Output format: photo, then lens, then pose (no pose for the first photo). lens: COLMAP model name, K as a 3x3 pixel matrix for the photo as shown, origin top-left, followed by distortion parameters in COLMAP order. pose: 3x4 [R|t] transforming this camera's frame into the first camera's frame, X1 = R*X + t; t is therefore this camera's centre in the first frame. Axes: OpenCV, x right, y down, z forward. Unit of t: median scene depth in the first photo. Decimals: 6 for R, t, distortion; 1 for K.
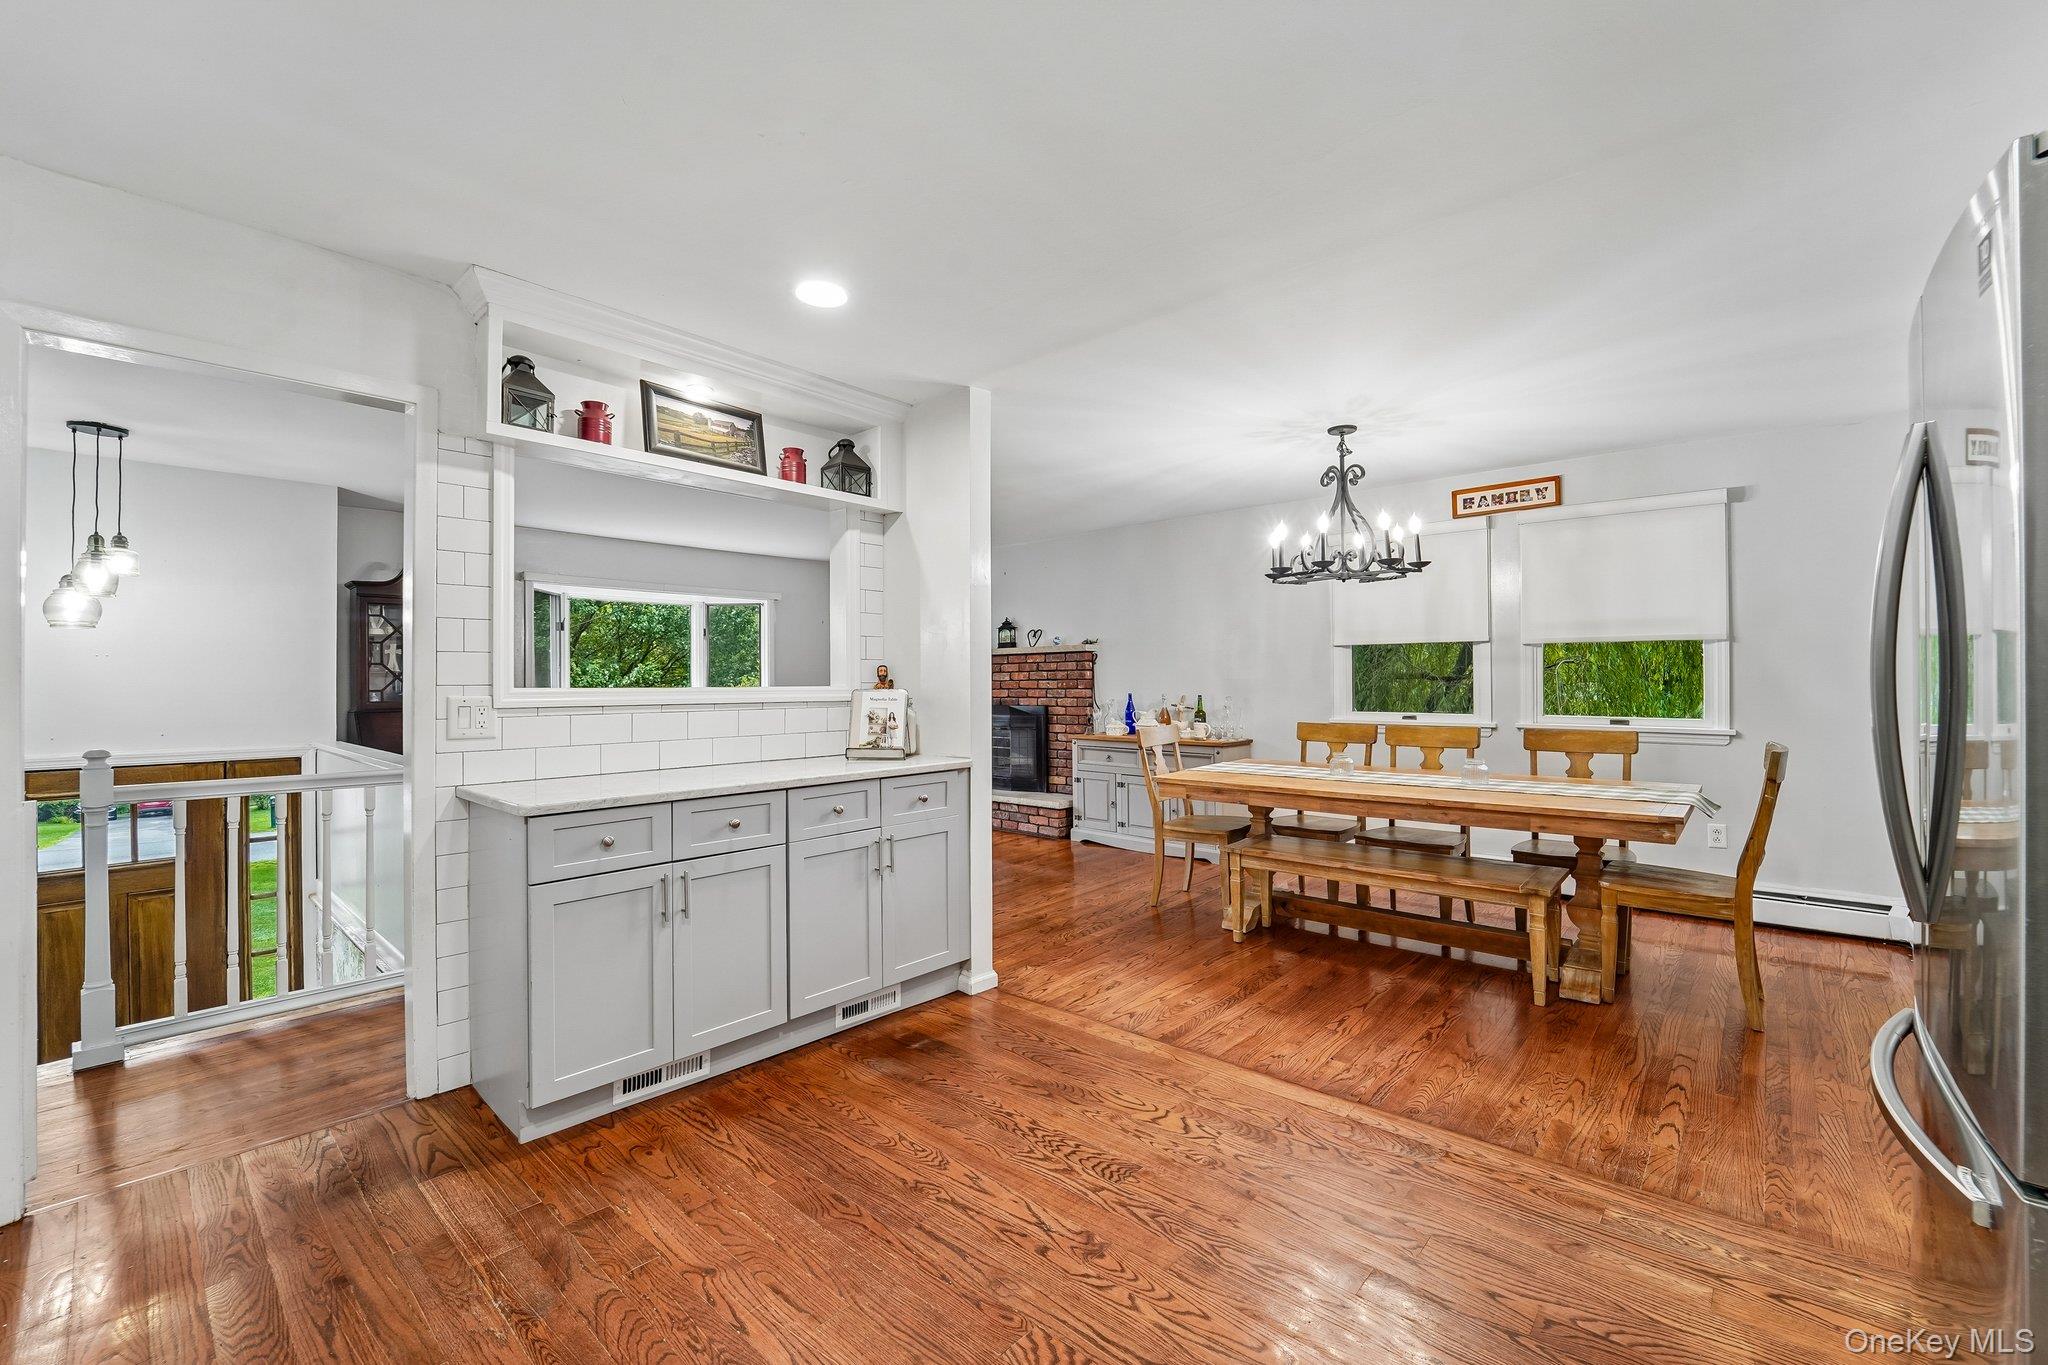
lens RADIAL K [[846.6, 0, 1019.7], [0, 846.6, 669.8], [0, 0, 1]] dist [-0.025174, 0.000123]
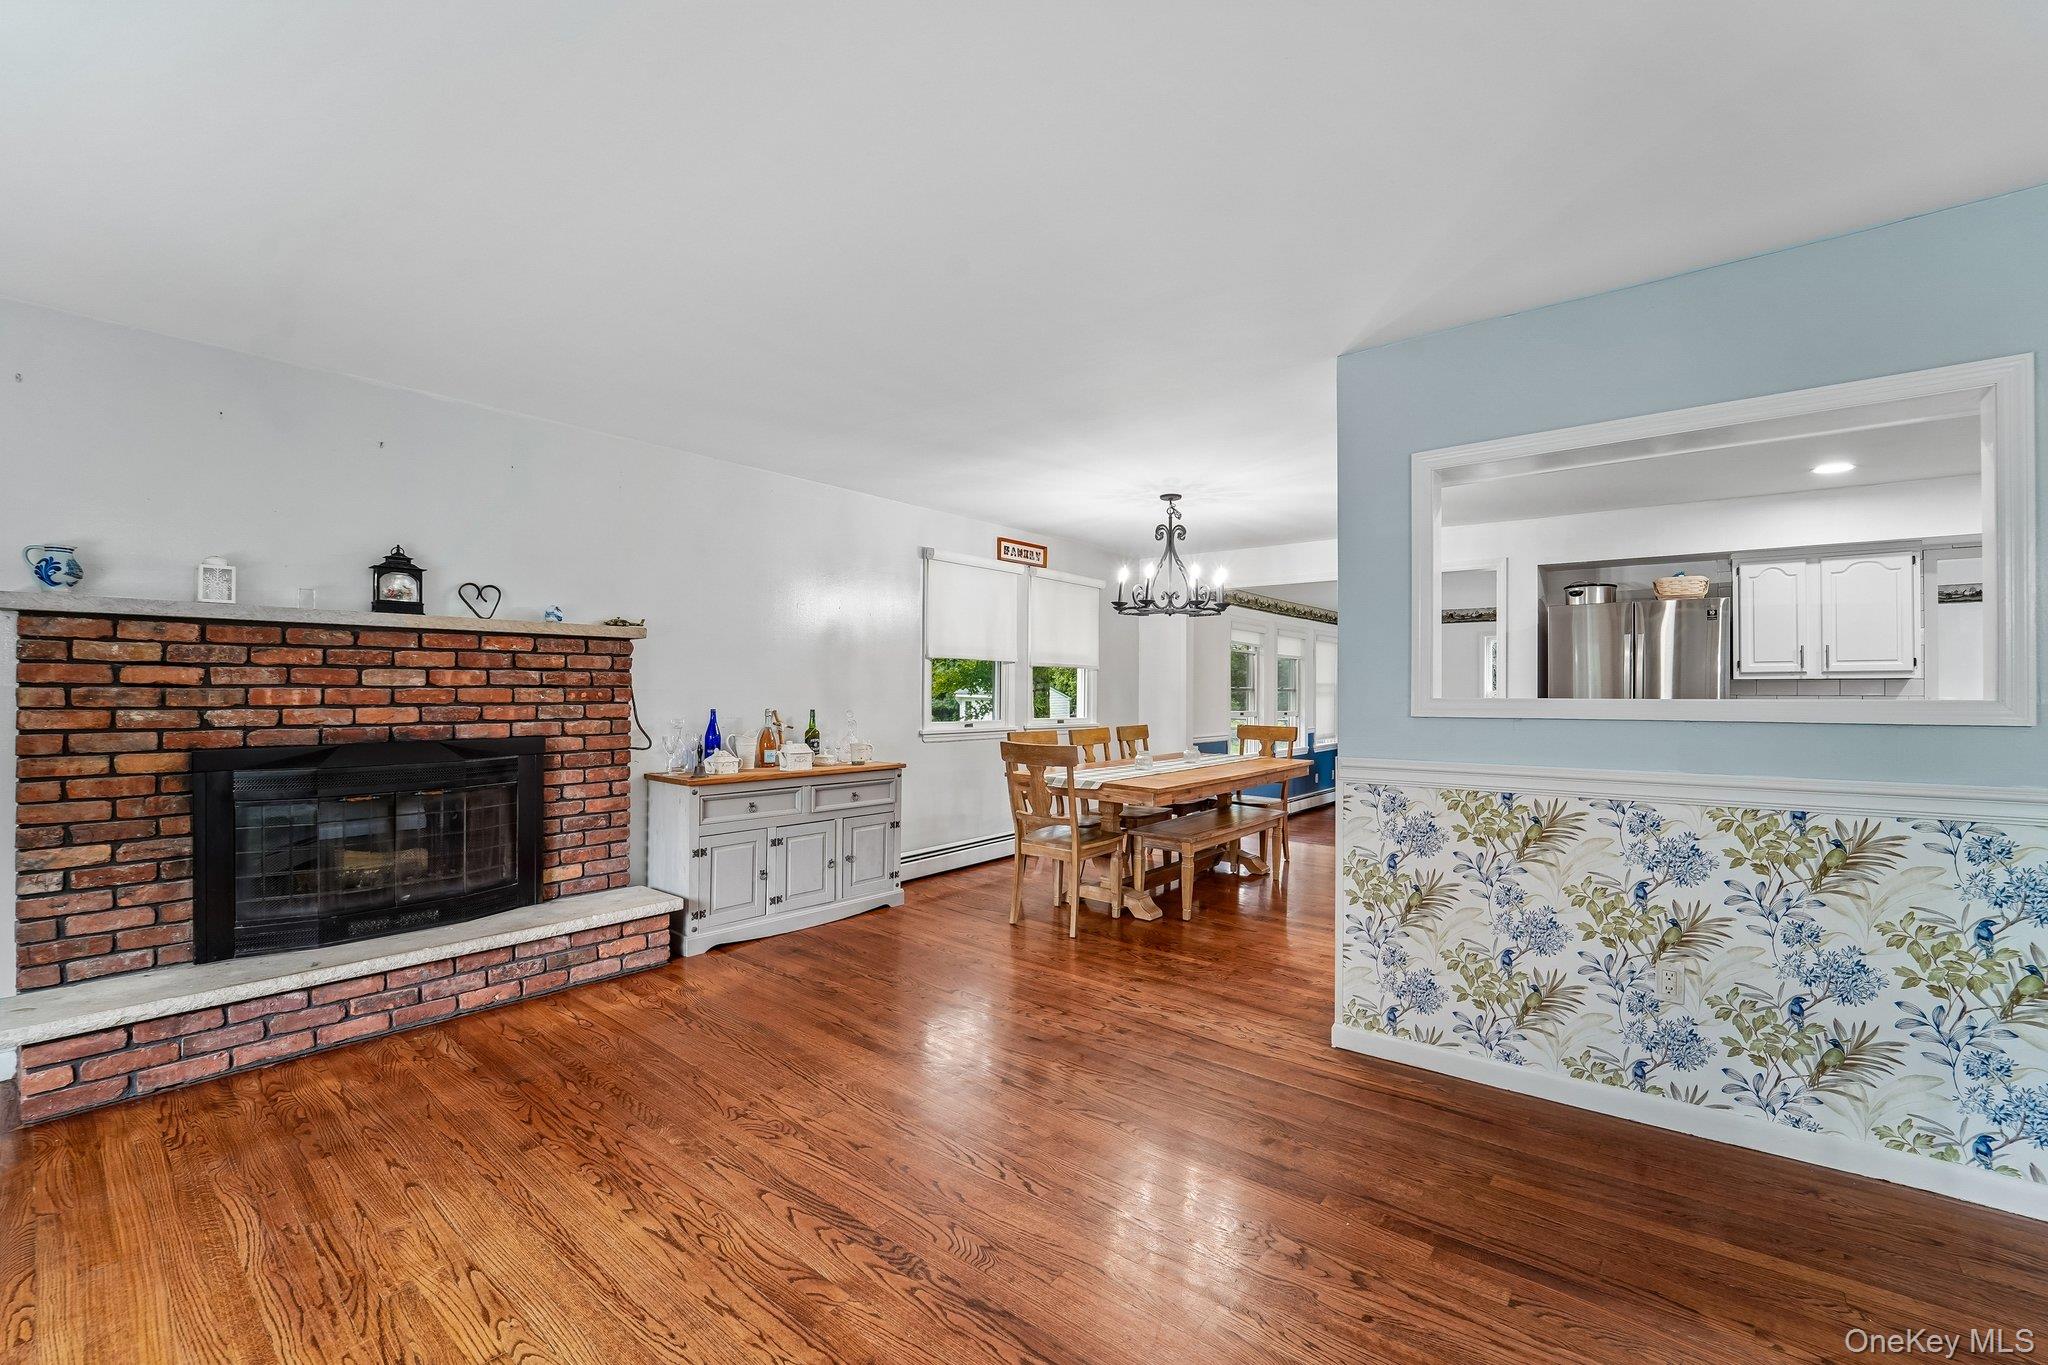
lens RADIAL K [[840.8, 0, 1022.4], [0, 840.8, 679.9], [0, 0, 1]] dist [-0.022379, -0.000105]
pose [[-0.054394, 0.019593, 0.998327, -0.880181], [-0.016831, 0.999647, -0.020536, 0.023543], [-0.998378, -0.017920, -0.054045, 1.295675]]
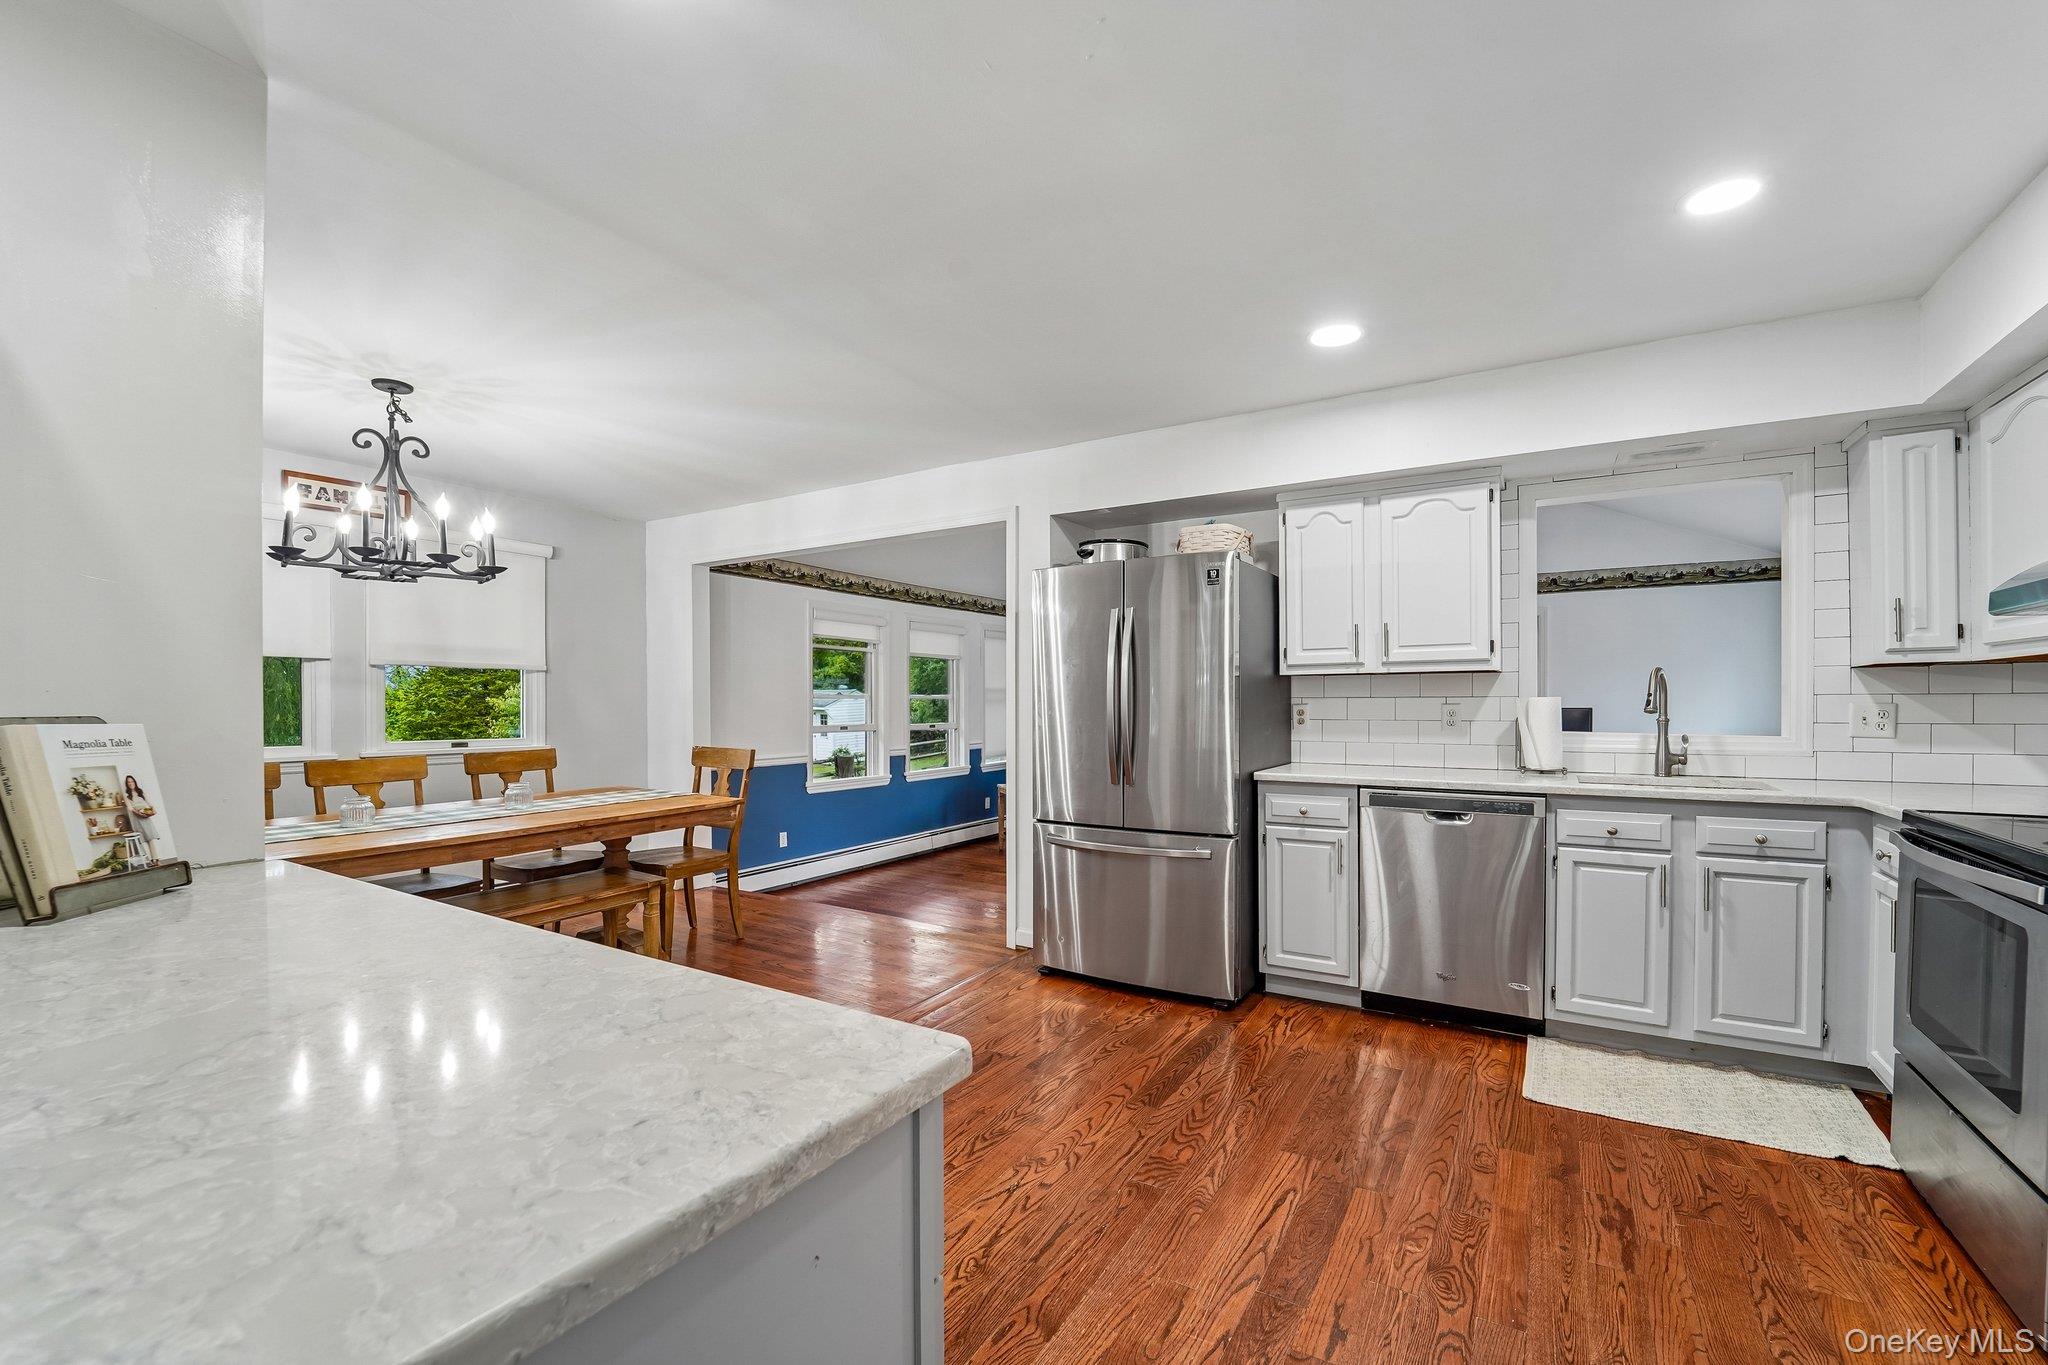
lens RADIAL K [[850.1, 0, 1032.9], [0, 850.1, 702.5], [0, 0, 1]] dist [-0.021045, -0.000179]
pose [[-0.187159, 0.005155, 0.982316, -0.504531], [-0.006019, 0.999961, -0.006395, 0.013797], [-0.982311, -0.007109, -0.187120, 0.556919]]
